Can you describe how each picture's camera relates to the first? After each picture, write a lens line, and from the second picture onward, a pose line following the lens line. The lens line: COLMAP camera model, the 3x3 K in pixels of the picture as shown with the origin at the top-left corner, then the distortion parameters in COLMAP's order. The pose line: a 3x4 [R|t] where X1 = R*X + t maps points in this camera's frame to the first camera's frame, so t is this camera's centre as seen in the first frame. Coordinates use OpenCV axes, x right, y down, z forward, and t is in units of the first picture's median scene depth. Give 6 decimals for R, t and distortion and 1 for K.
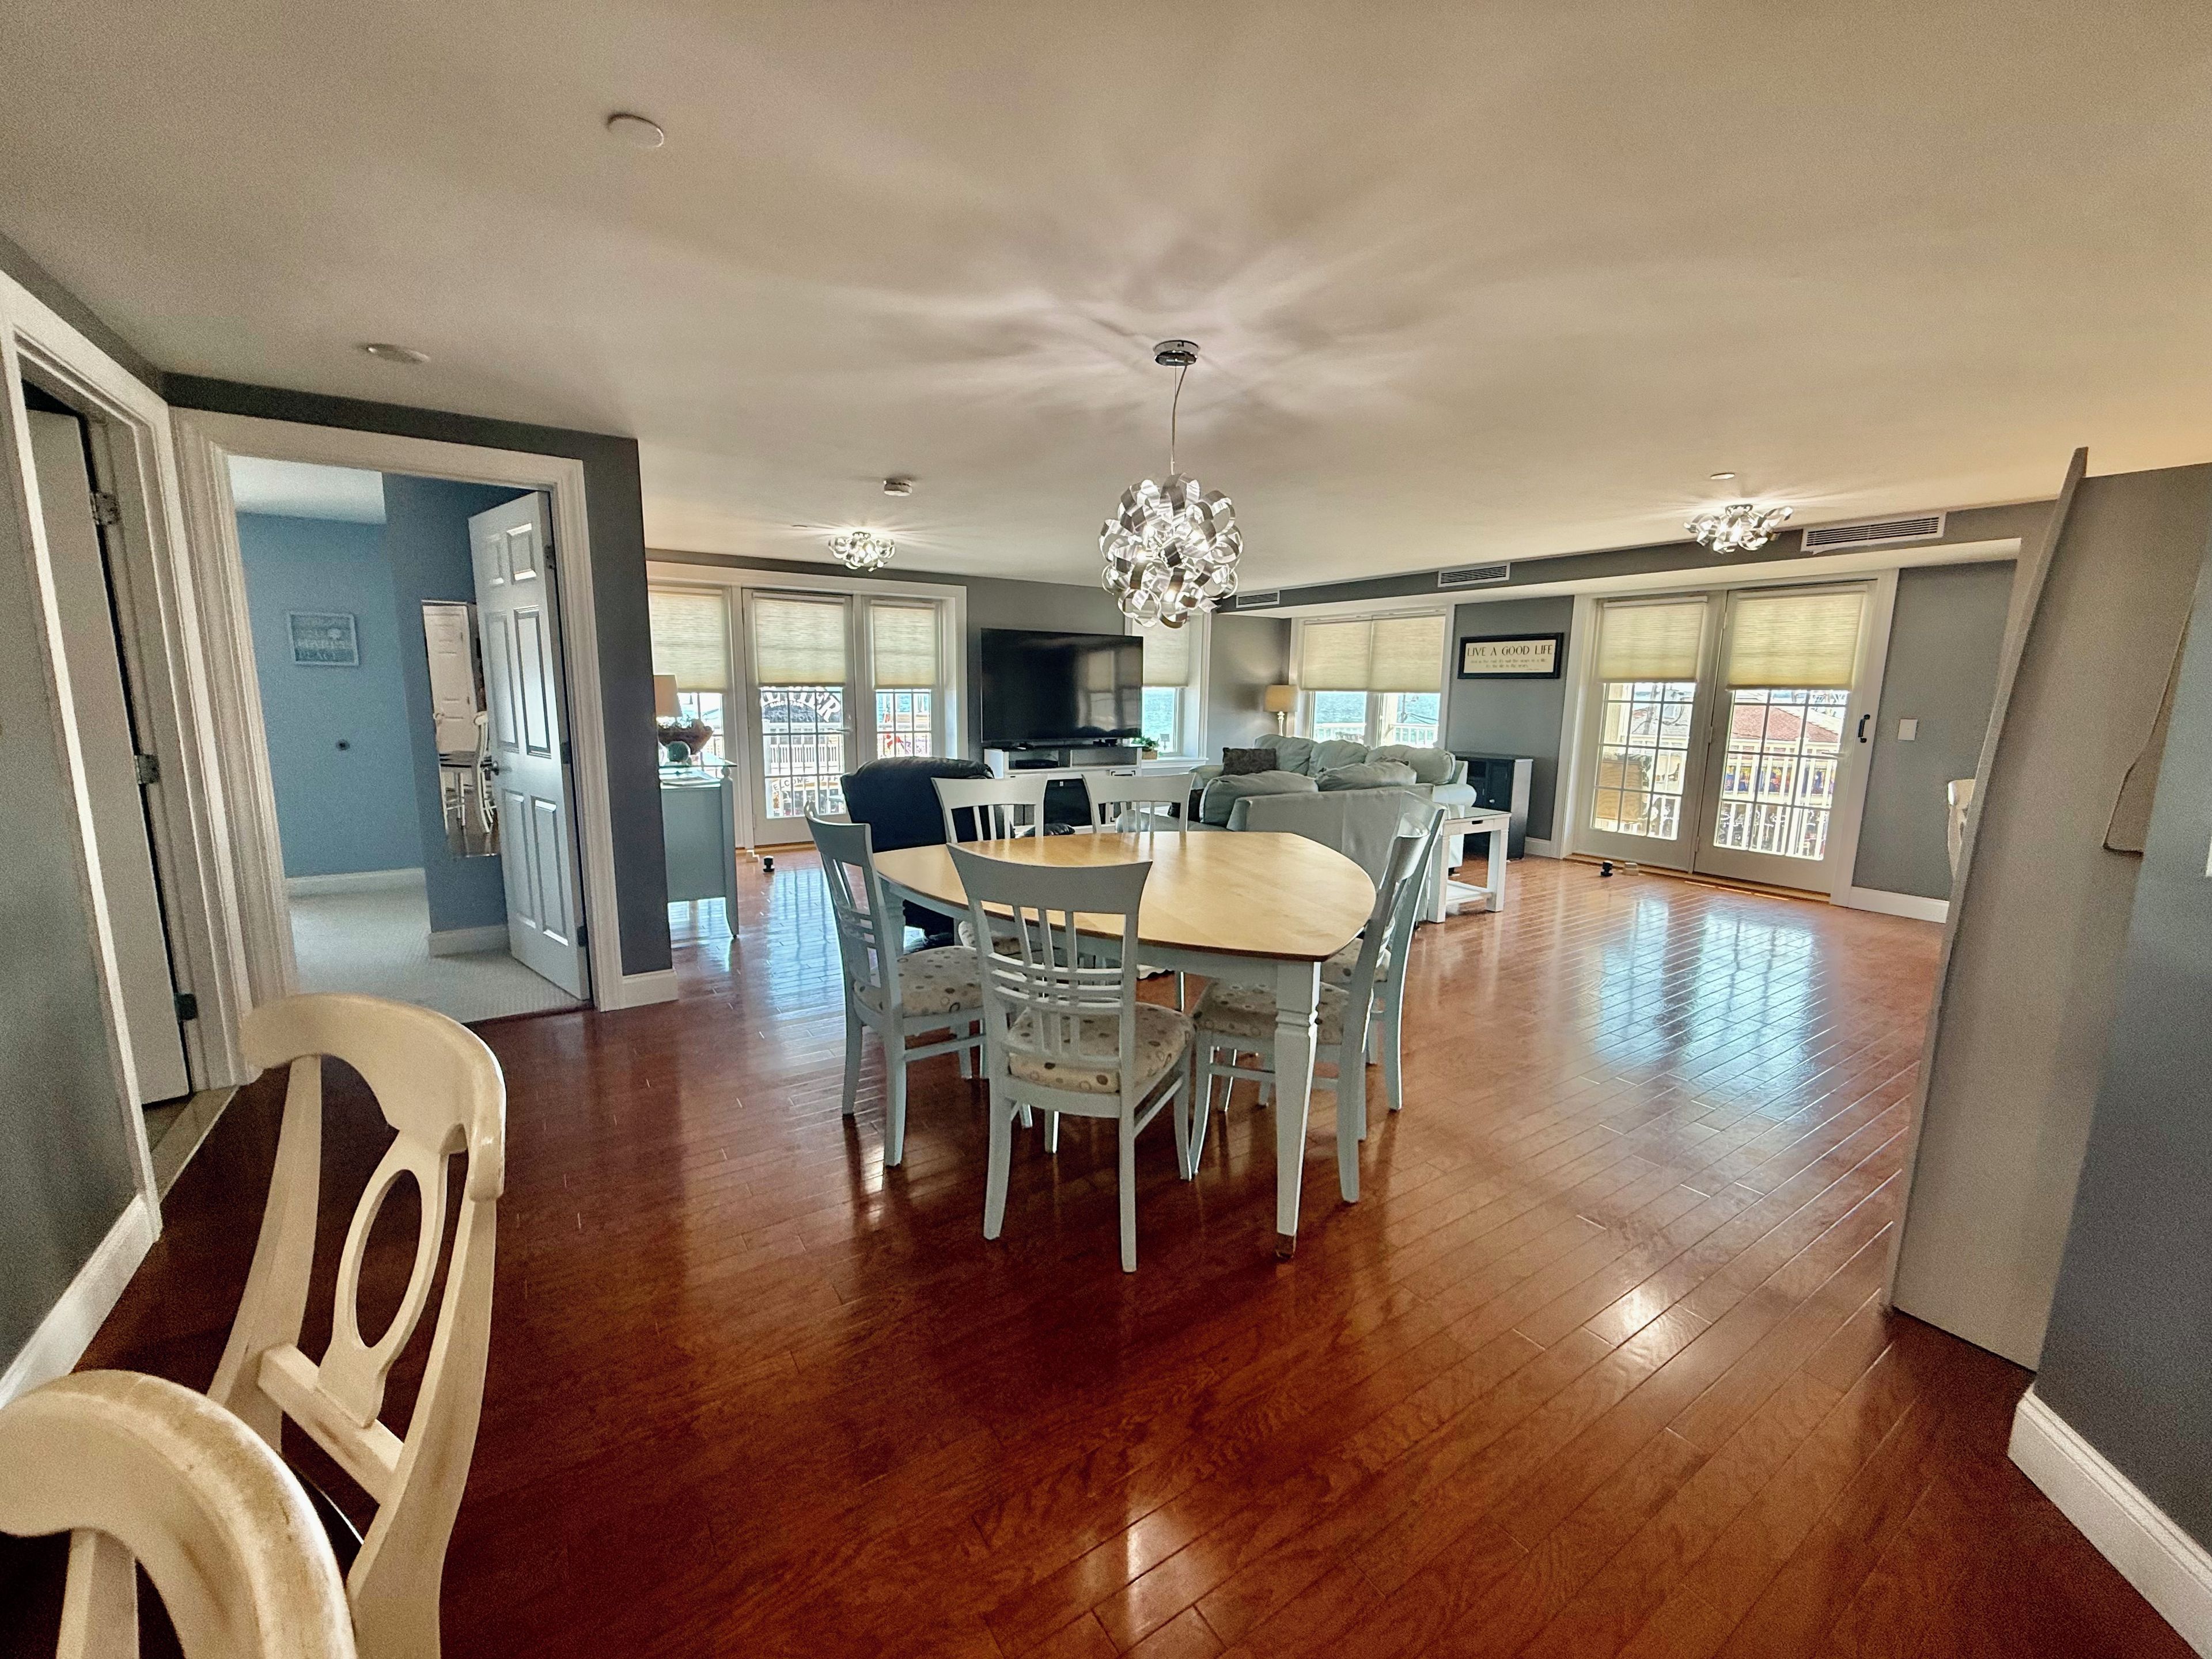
lens RADIAL K [[886.6, 0, 1109.9], [0, 886.6, 831.8], [0, 0, 1]] dist [0.000943, -0.000009]
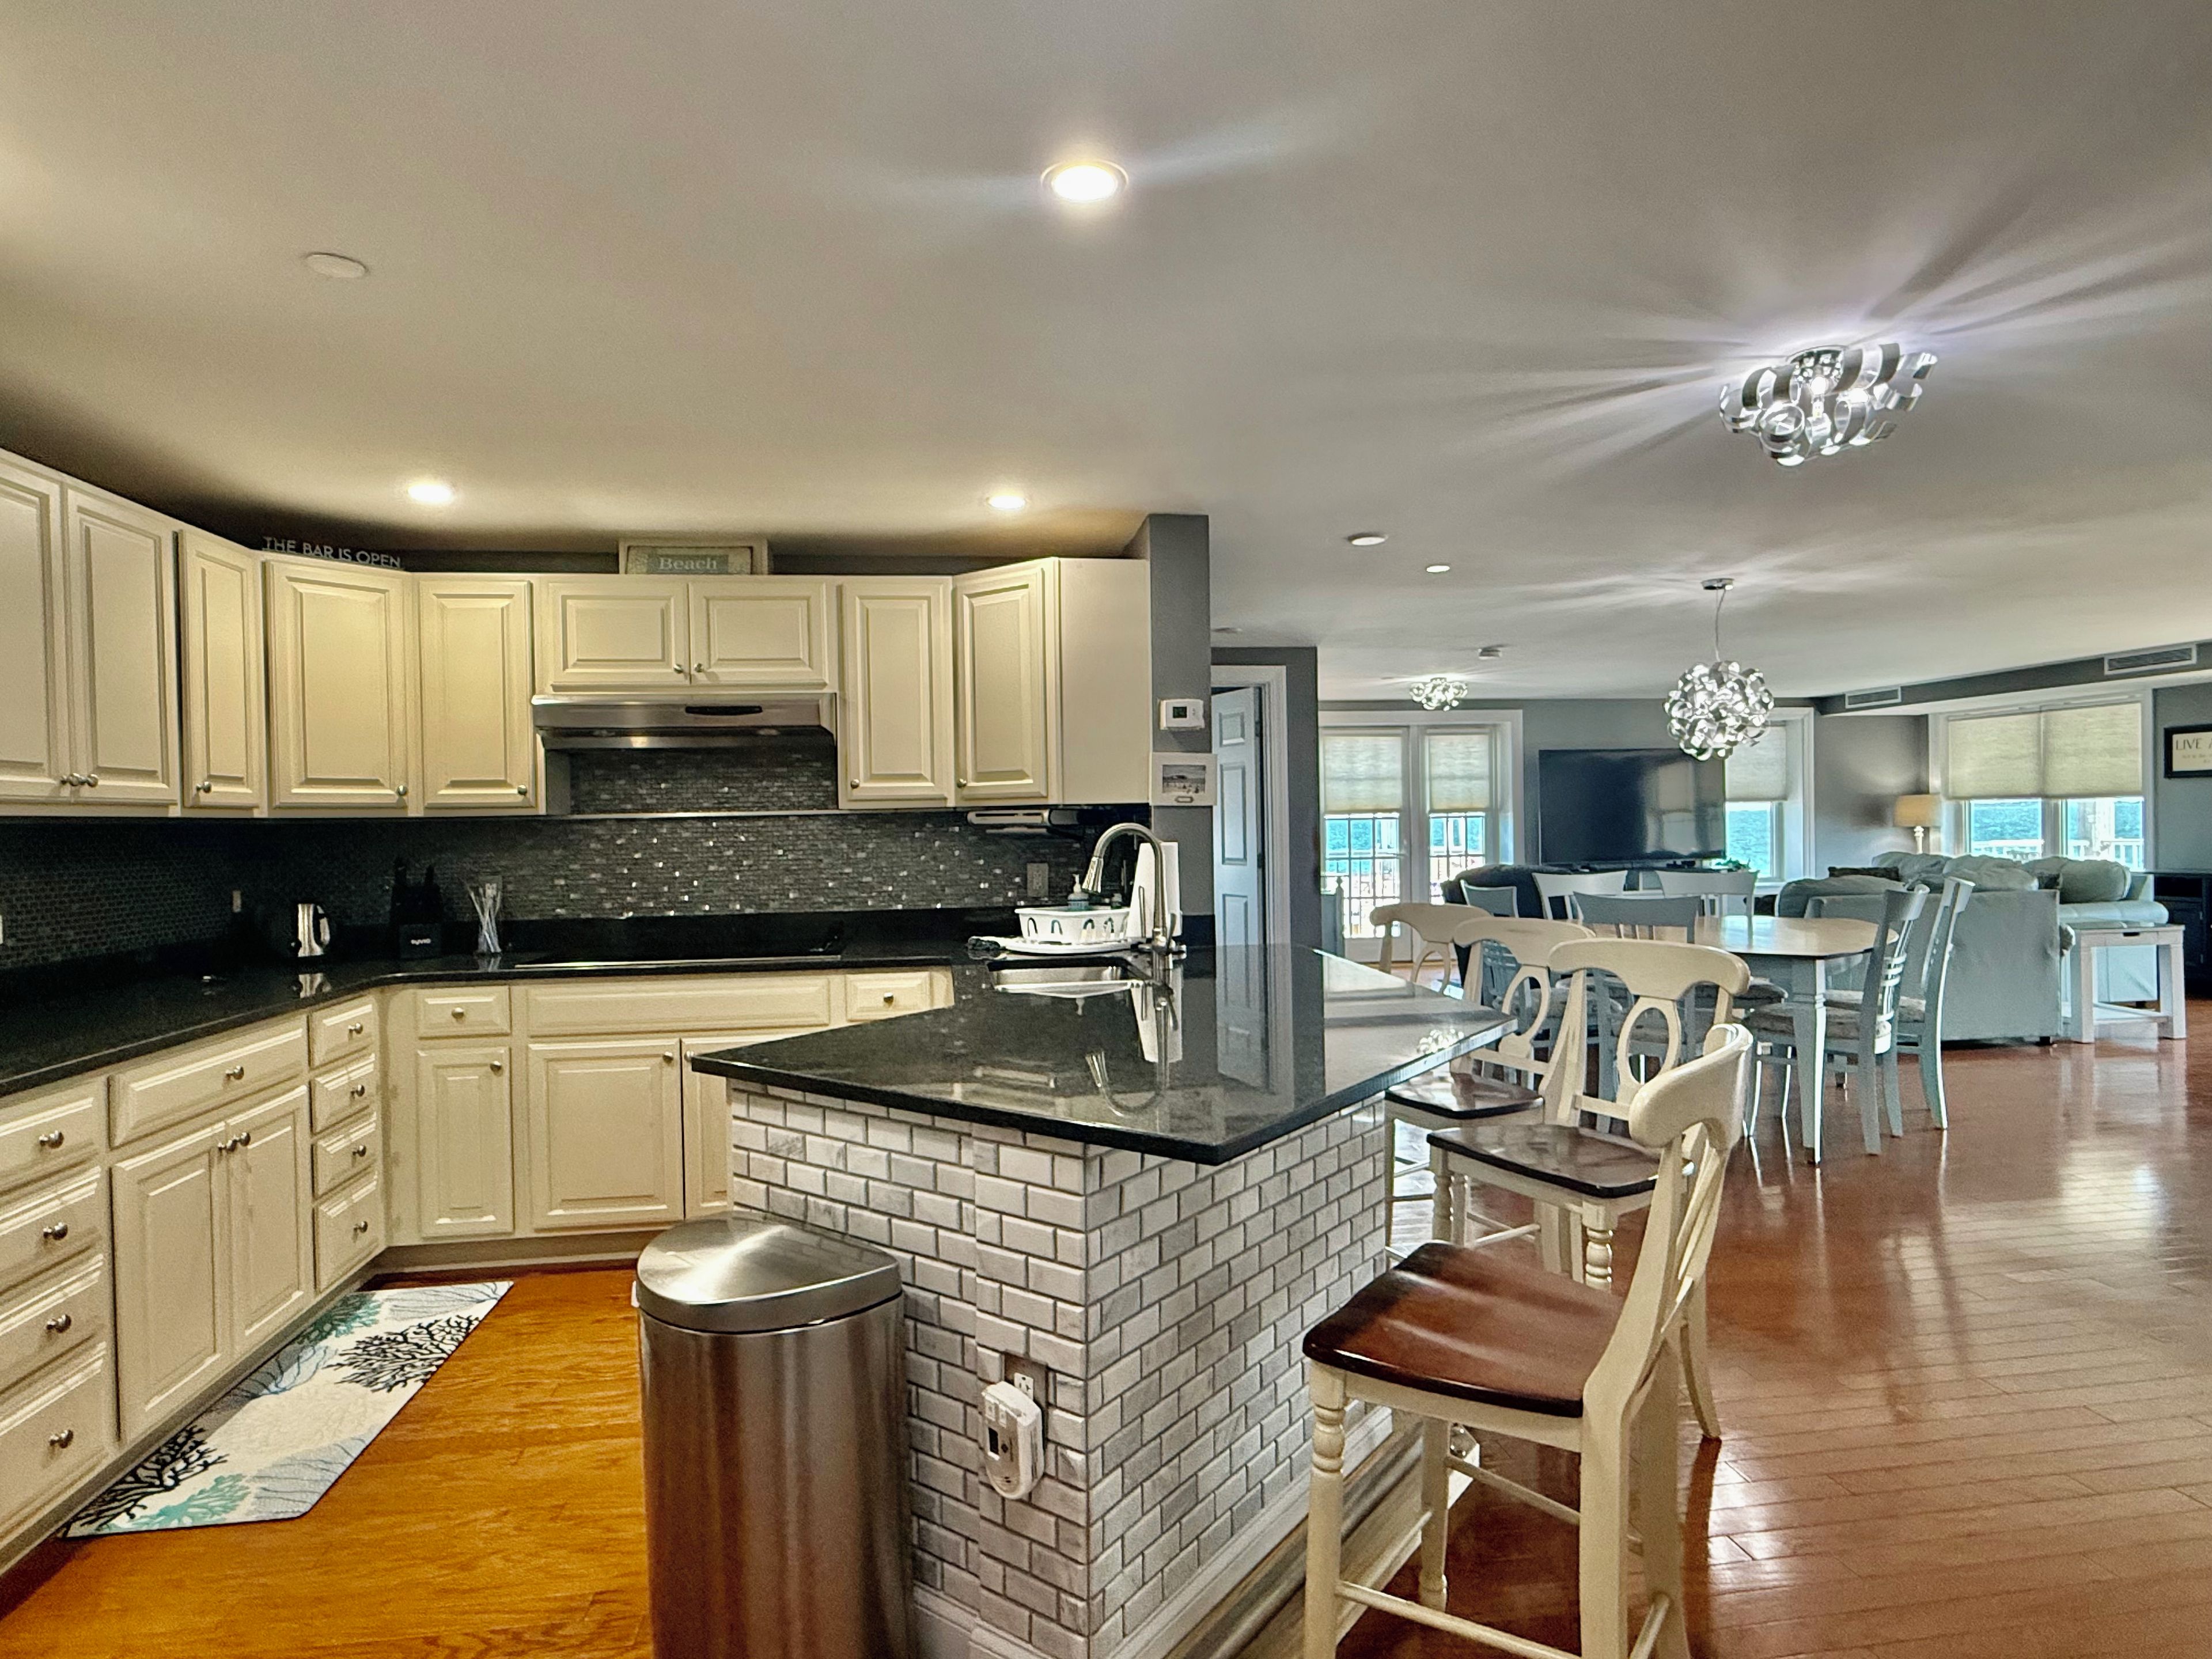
lens RADIAL K [[1232.2, 0, 1104.2], [0, 1232.2, 837.0], [0, 0, 1]] dist [0.005341, 0.000370]
pose [[0.901448, -0.024235, -0.432208, 0.009589], [-0.039108, 0.989790, -0.137066, 0.072409], [0.431117, 0.140461, 0.891296, -0.412543]]
